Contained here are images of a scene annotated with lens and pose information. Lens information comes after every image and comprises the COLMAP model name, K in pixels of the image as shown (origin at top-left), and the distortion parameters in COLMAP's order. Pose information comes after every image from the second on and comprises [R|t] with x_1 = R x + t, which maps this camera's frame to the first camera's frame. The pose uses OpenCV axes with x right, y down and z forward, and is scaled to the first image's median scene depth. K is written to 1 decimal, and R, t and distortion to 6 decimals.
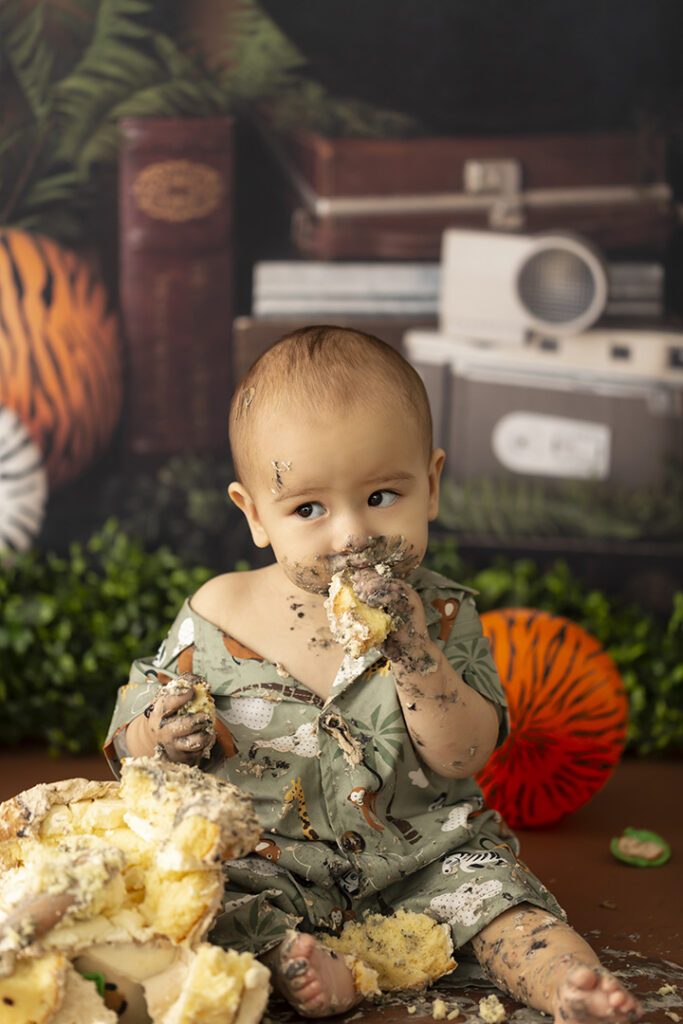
lens RADIAL K [[3045.9, 0, 343.8], [0, 3045.9, 519.5], [0, 0, 1]] dist [0.026110, 0.000000]
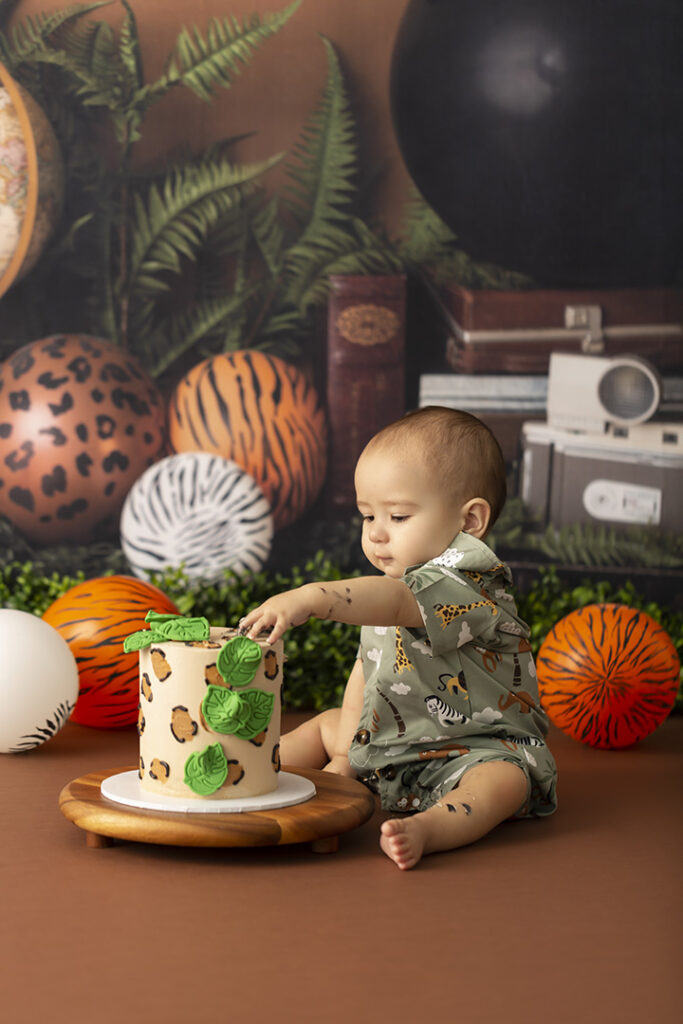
lens RADIAL K [[3149.2, 0, 409.0], [0, 3149.2, 551.3], [0, 0, 1]] dist [0.053596, 0.000000]
pose [[0.999599, 0.006185, 0.027623, -0.075562], [-0.005079, 0.999190, -0.039914, 0.060411], [-0.027848, 0.039758, 0.998821, -0.501130]]
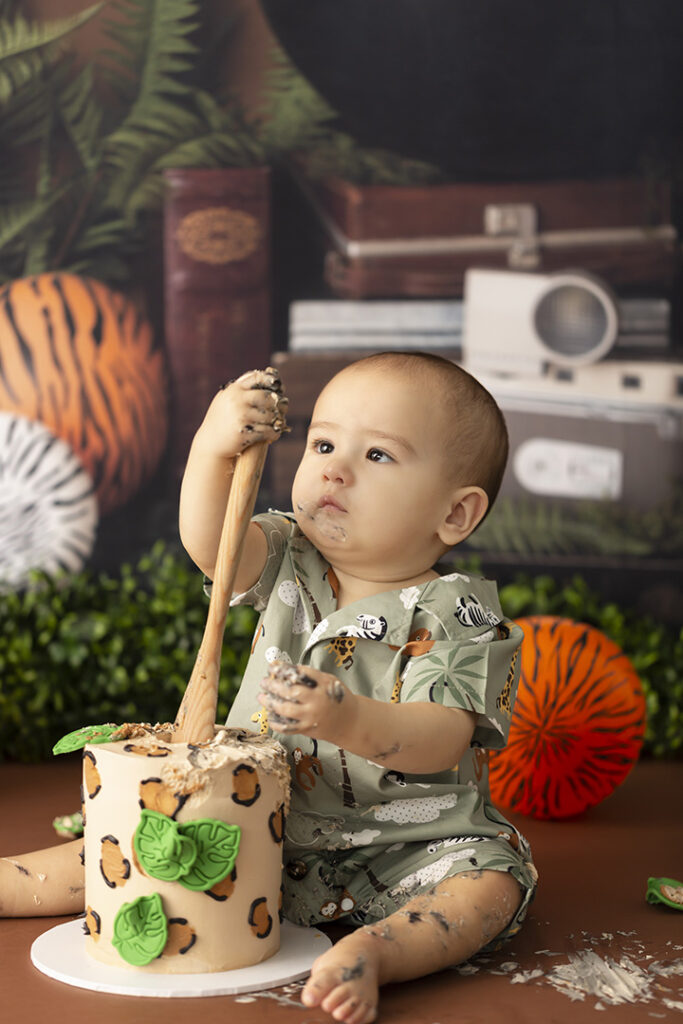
lens RADIAL K [[3045.9, 0, 347.4], [0, 3045.9, 489.5], [0, 0, 1]] dist [0.026110, 0.000000]
pose [[0.999931, -0.010059, 0.006059, -0.016316], [0.010233, 0.999516, -0.029383, 0.013858], [-0.005761, 0.029443, 0.999550, -0.073522]]
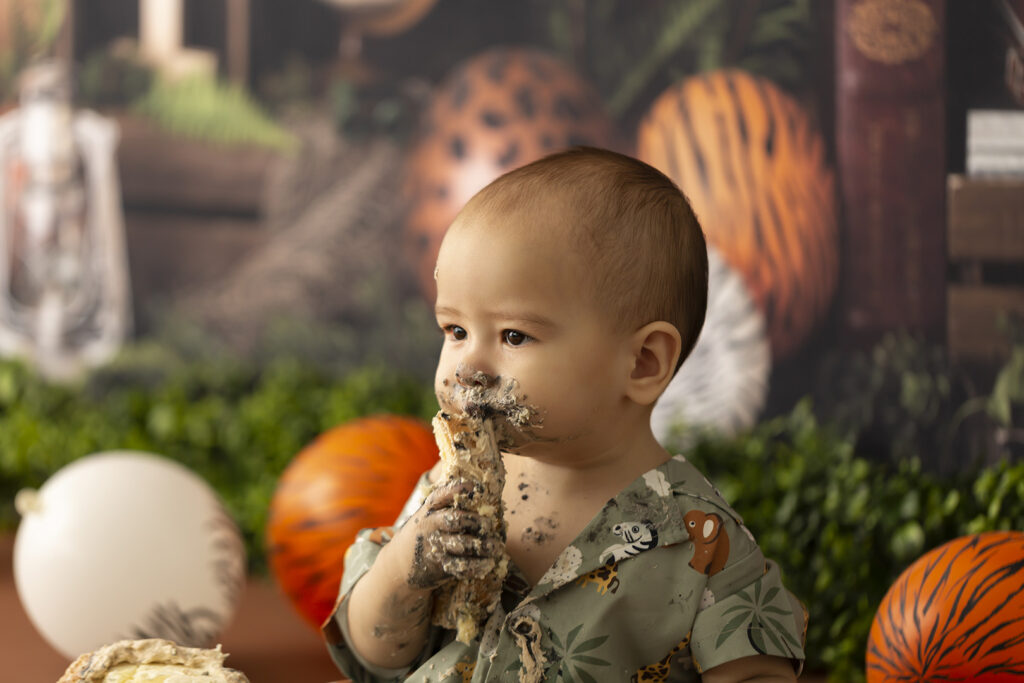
lens RADIAL K [[3045.9, 0, 523.7], [0, 3045.9, 379.4], [0, 0, 1]] dist [0.026110, 0.000000]
pose [[0.763111, 0.065996, -0.642889, 0.431353], [-0.077868, 0.996914, 0.009910, -0.008150], [0.641559, 0.042498, 0.765895, 0.269963]]
